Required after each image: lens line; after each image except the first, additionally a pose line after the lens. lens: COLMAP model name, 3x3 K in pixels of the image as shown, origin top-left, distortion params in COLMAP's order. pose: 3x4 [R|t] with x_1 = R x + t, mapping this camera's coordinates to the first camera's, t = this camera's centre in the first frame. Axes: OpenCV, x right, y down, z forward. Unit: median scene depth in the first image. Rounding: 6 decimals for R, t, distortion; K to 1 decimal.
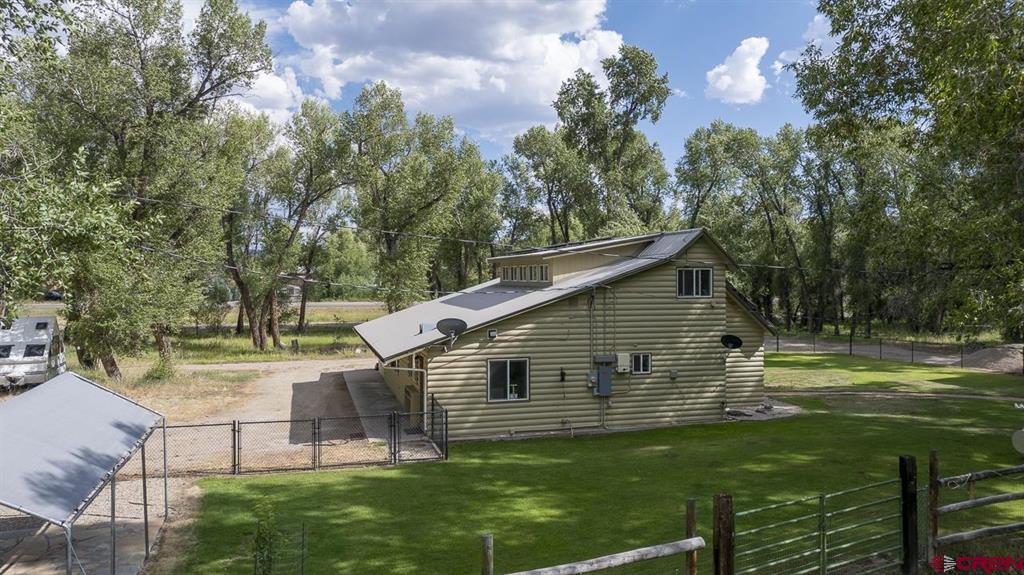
lens RADIAL K [[738.6, 0, 512.6], [0, 738.6, 284.7], [0, 0, 1]] dist [0.003007, -0.001049]
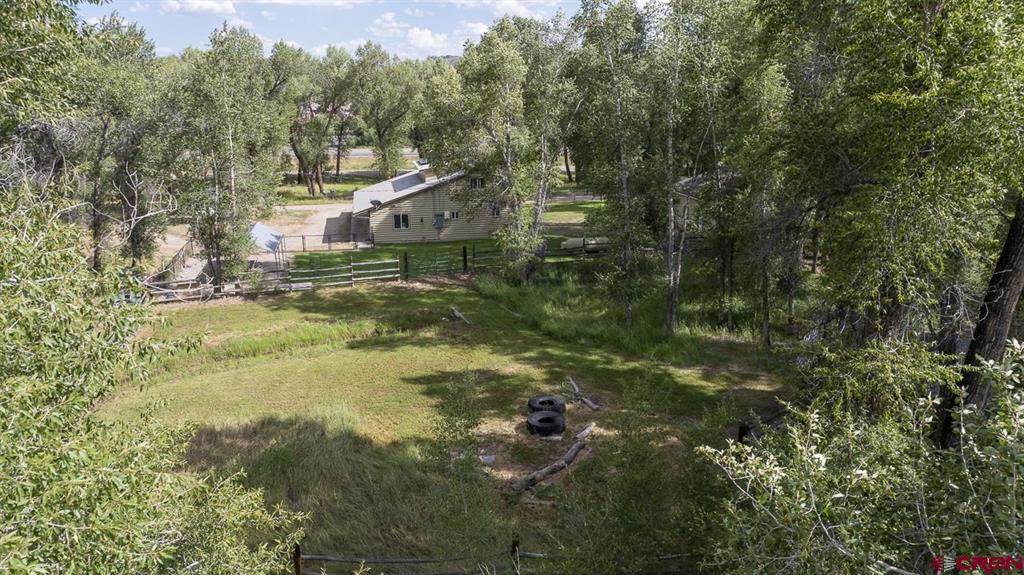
lens RADIAL K [[738.6, 0, 513.4], [0, 738.6, 289.8], [0, 0, 1]] dist [0.003007, -0.001049]
pose [[0.997393, 0.017819, -0.069925, 0.473176], [0.000203, 0.968336, 0.249650, -0.239808], [0.072160, -0.249013, 0.965808, -1.295725]]
